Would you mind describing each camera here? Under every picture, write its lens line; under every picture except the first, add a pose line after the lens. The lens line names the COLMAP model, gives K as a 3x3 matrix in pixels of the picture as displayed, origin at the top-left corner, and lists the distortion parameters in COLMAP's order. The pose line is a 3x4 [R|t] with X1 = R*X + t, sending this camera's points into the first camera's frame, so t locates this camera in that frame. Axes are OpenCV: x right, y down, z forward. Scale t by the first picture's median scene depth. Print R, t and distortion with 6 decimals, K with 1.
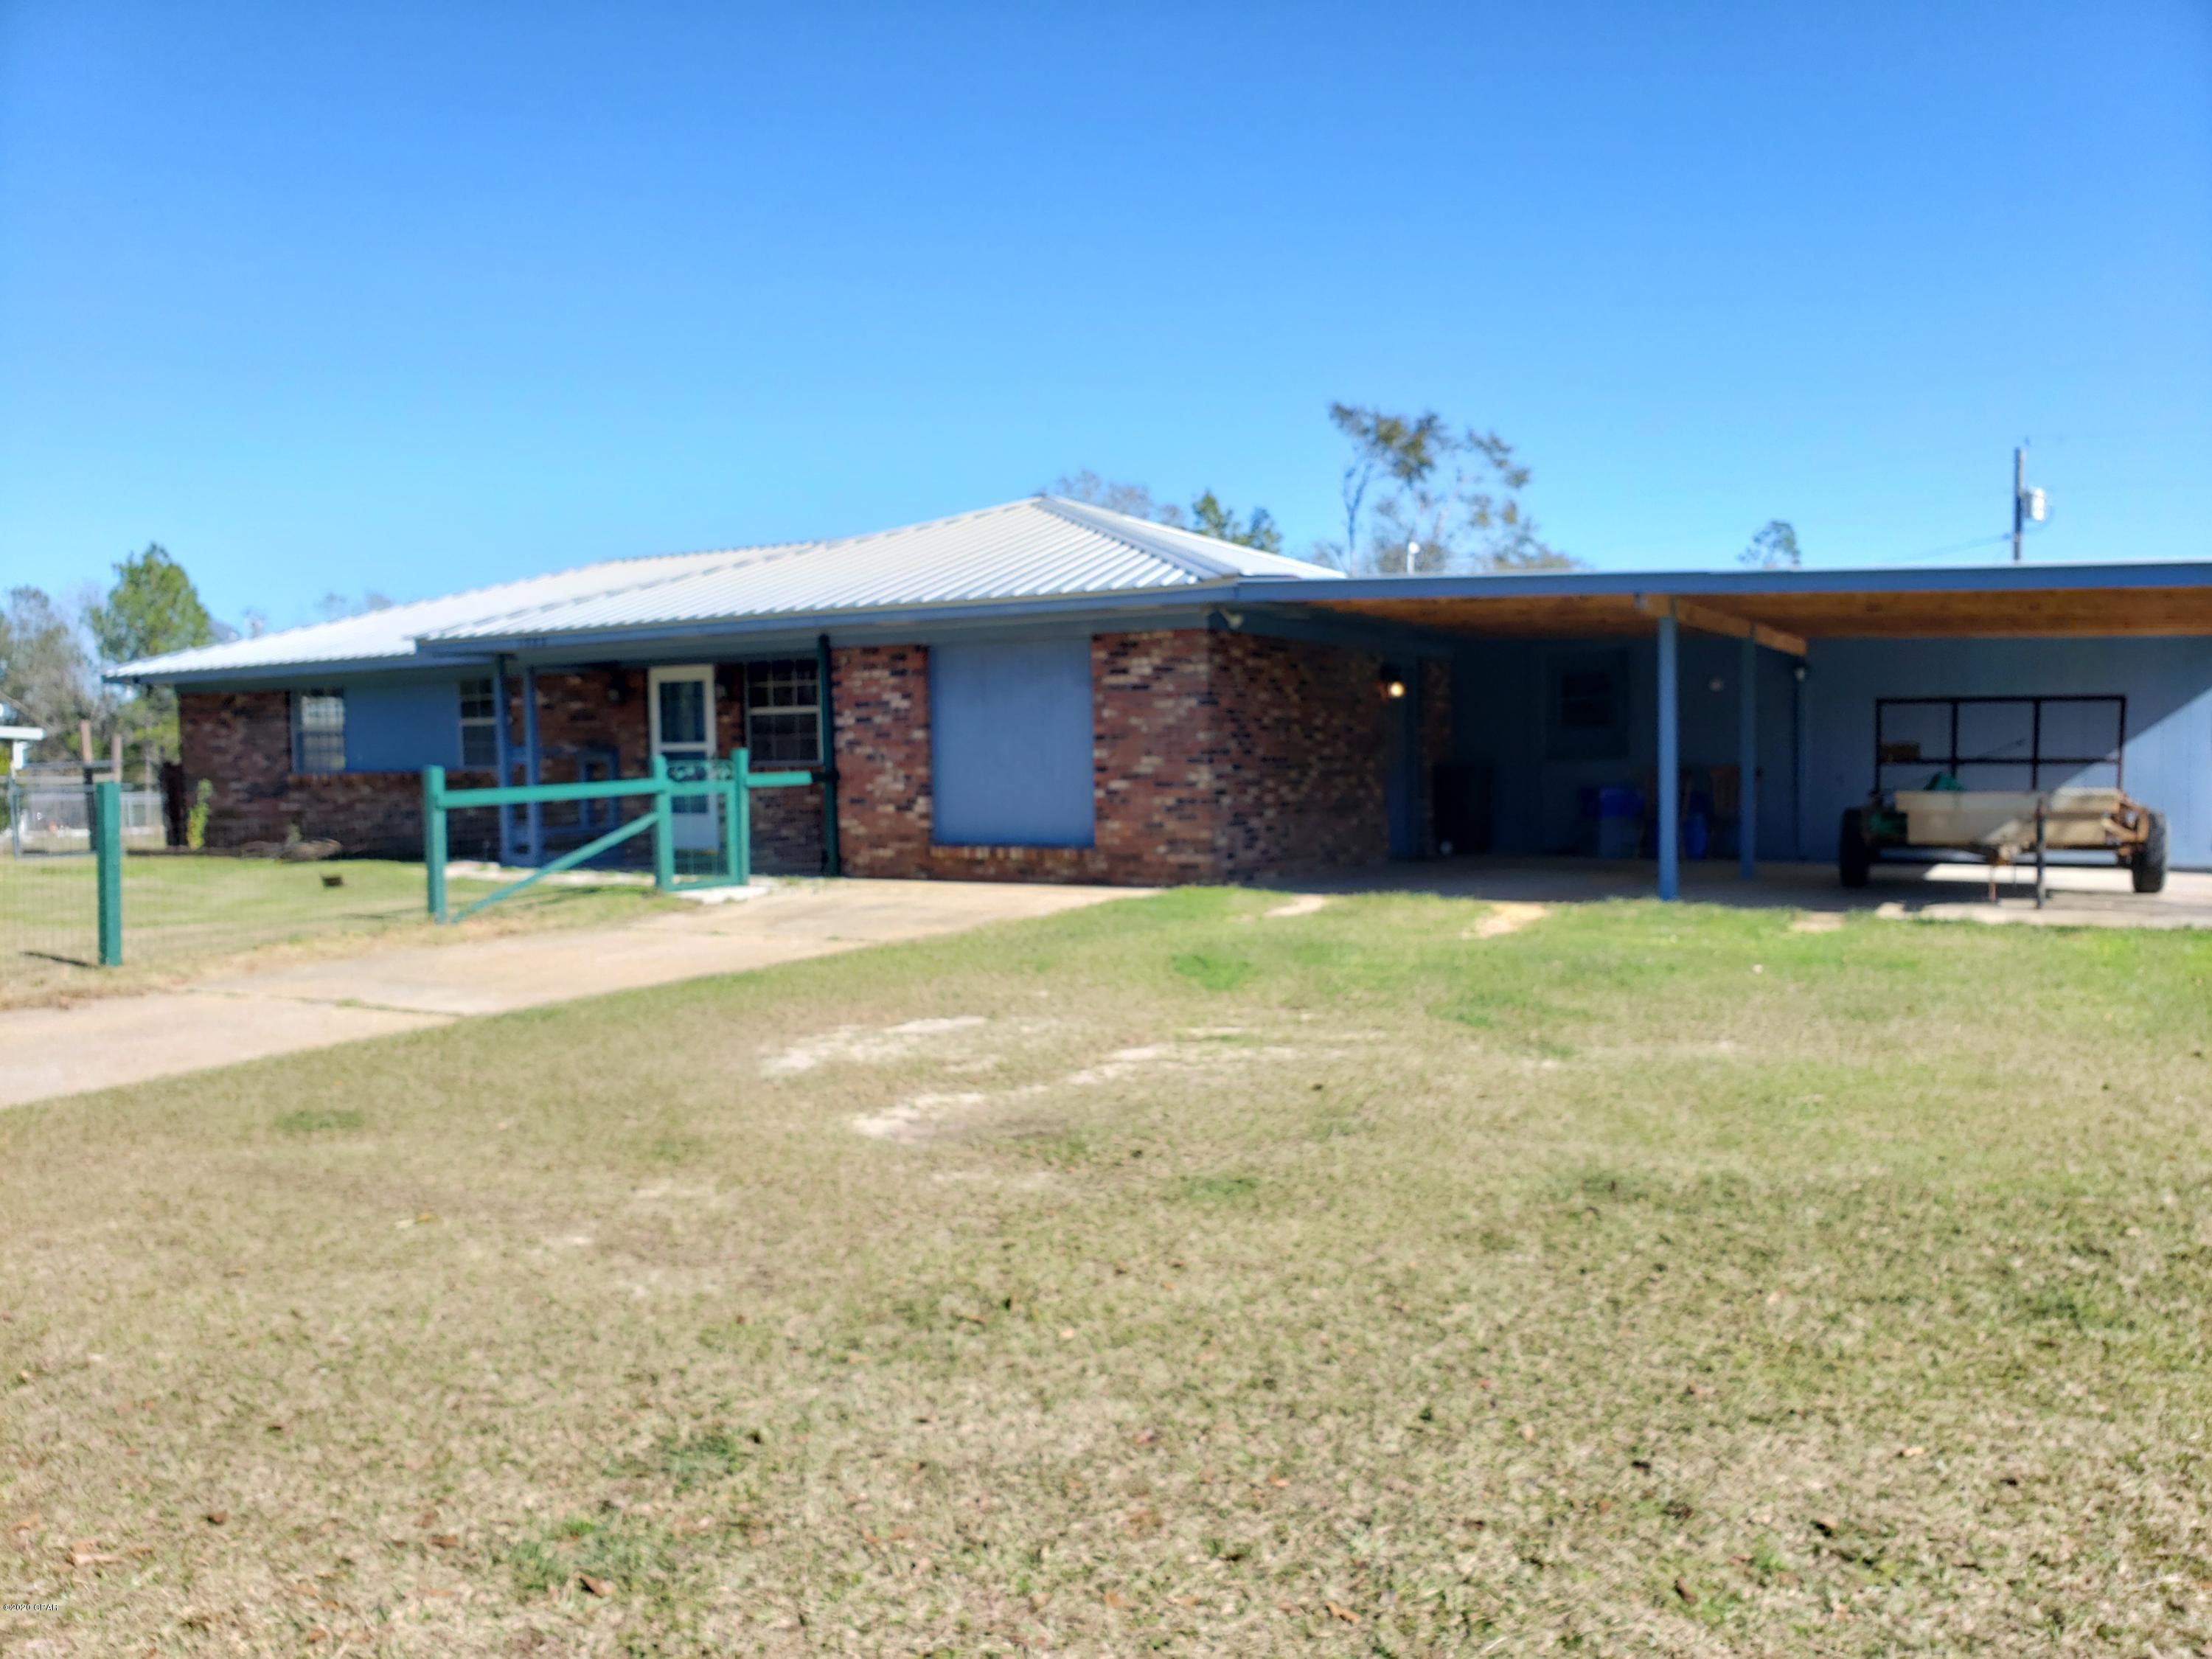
lens RADIAL K [[1756.8, 0, 1106.0], [0, 1756.8, 829.5], [0, 0, 1]] dist [0.066009, 0.004160]
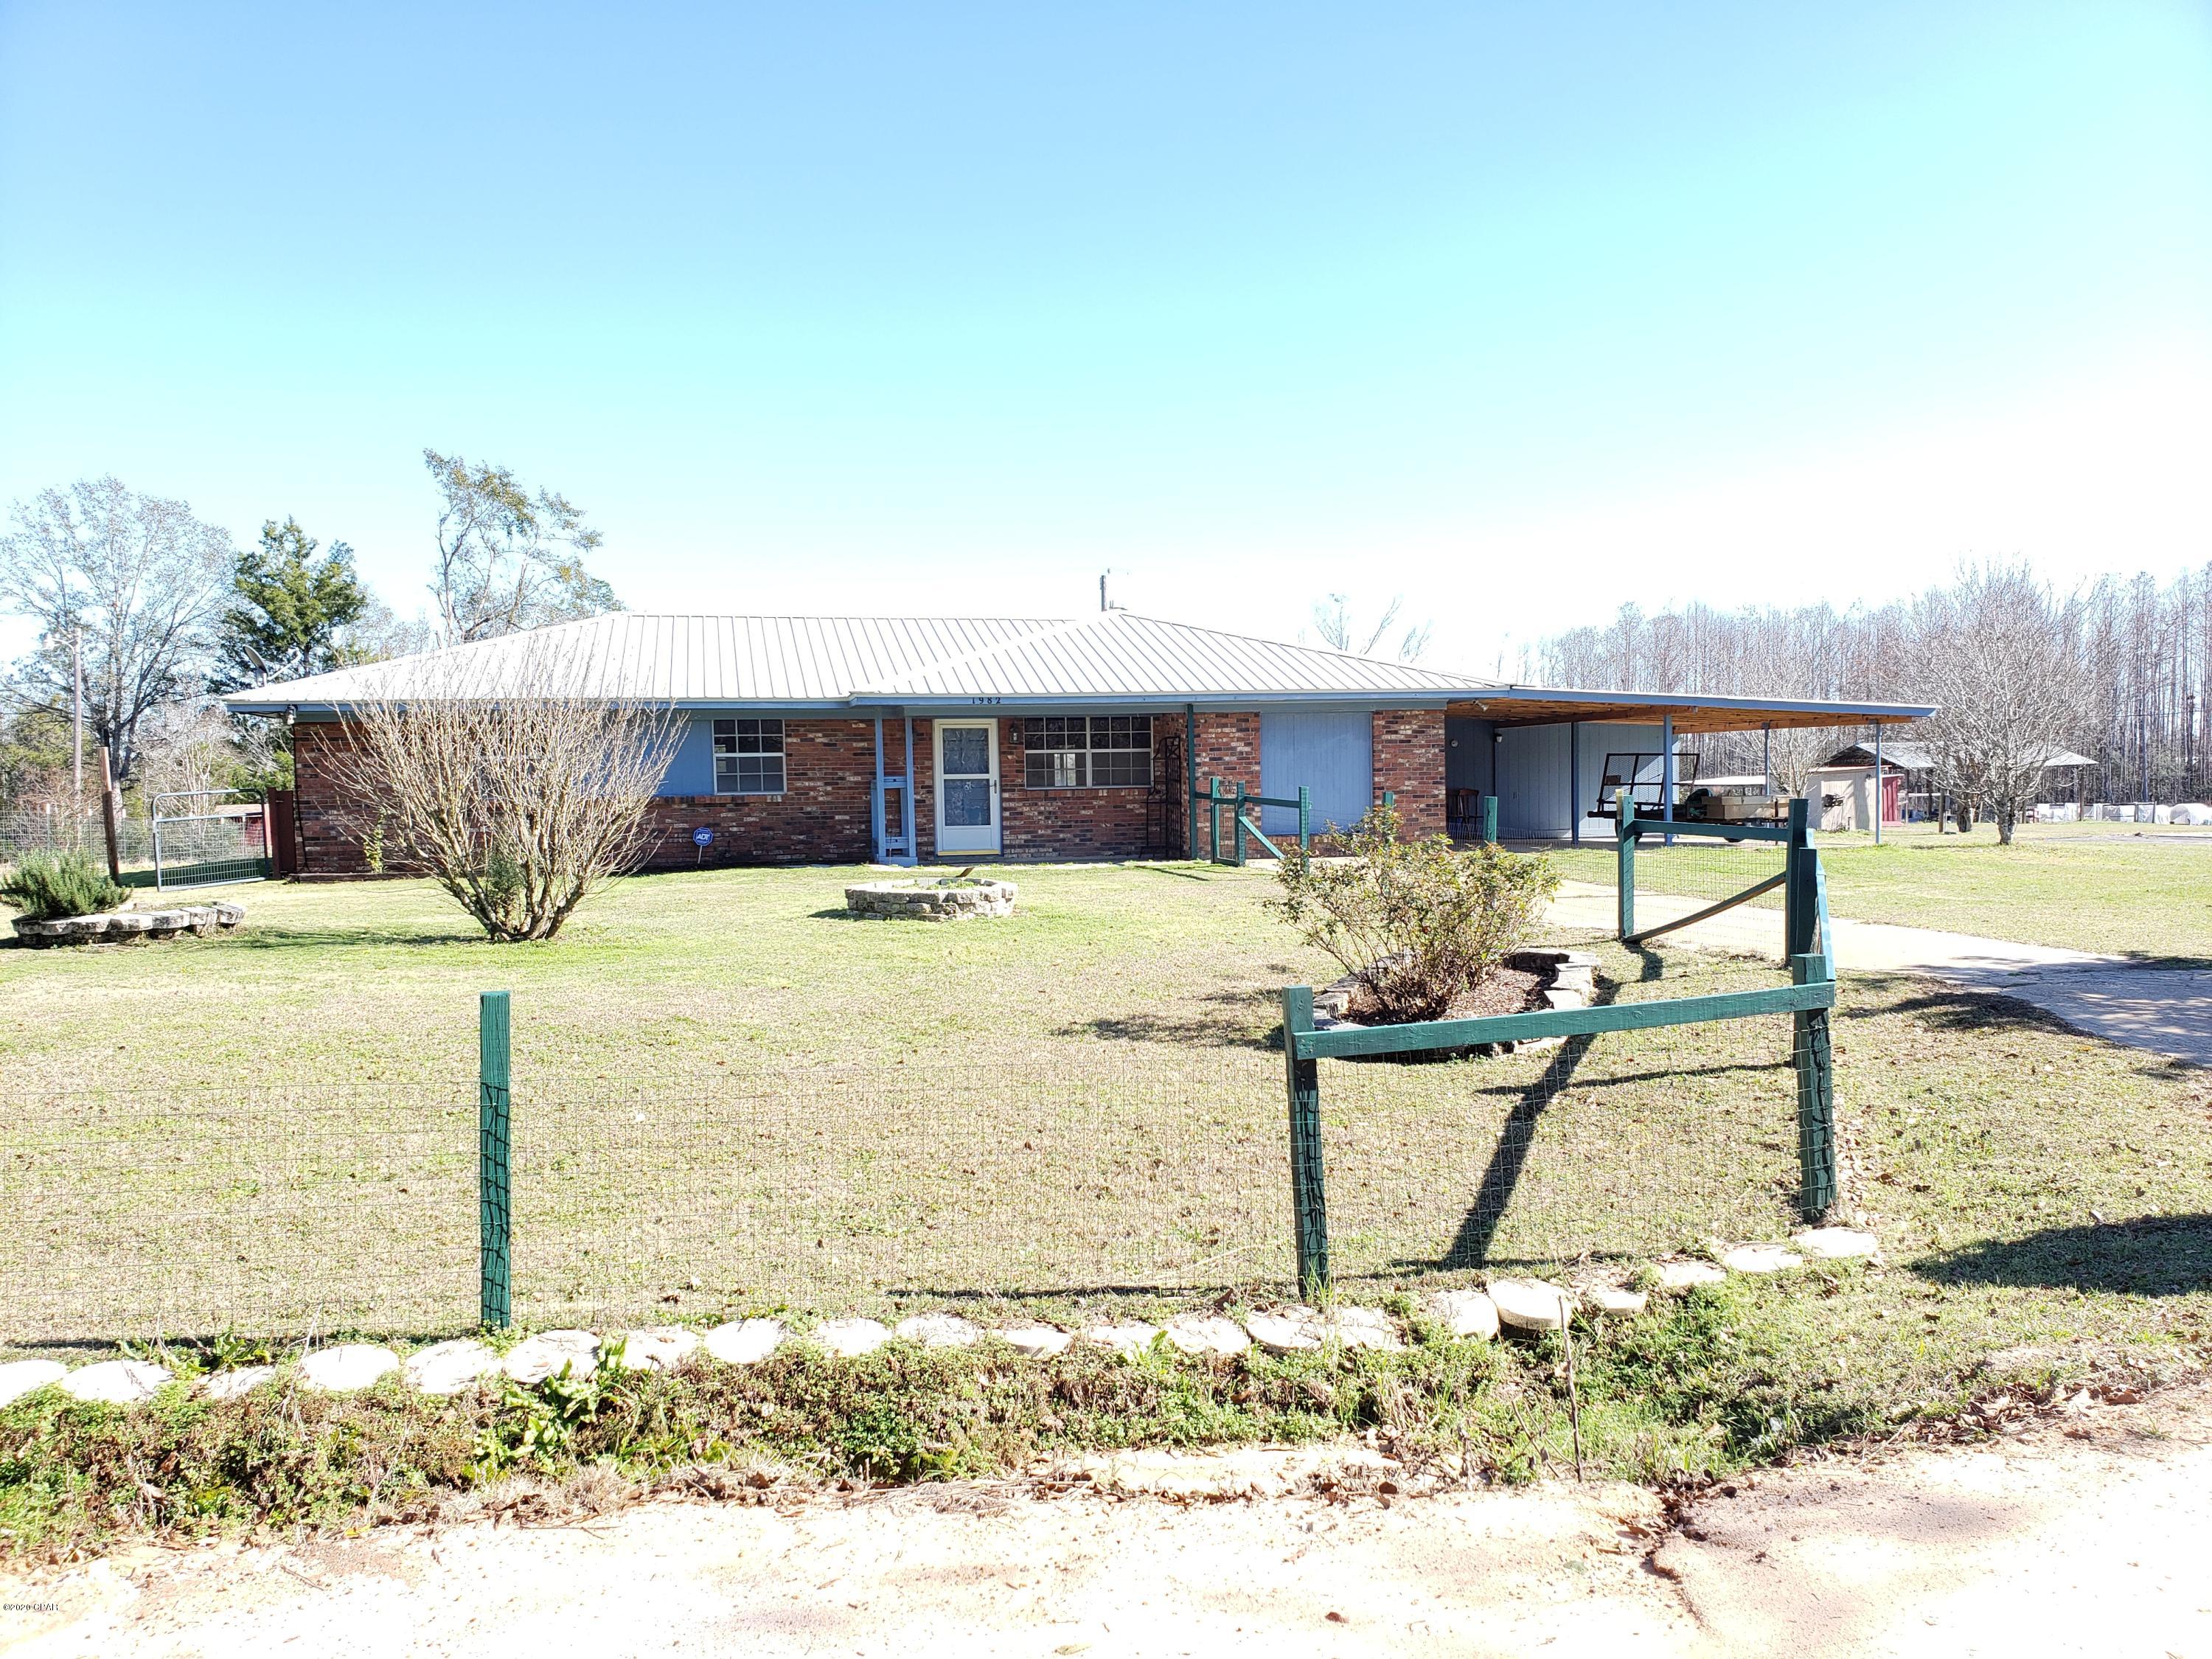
lens RADIAL K [[1756.8, 0, 1106.0], [0, 1756.8, 829.5], [0, 0, 1]] dist [0.066009, 0.004160]
pose [[0.747211, -0.017306, 0.664361, -1.153857], [0.033744, 0.999359, -0.011919, 0.015289], [-0.663729, 0.031324, 0.747317, -0.101309]]
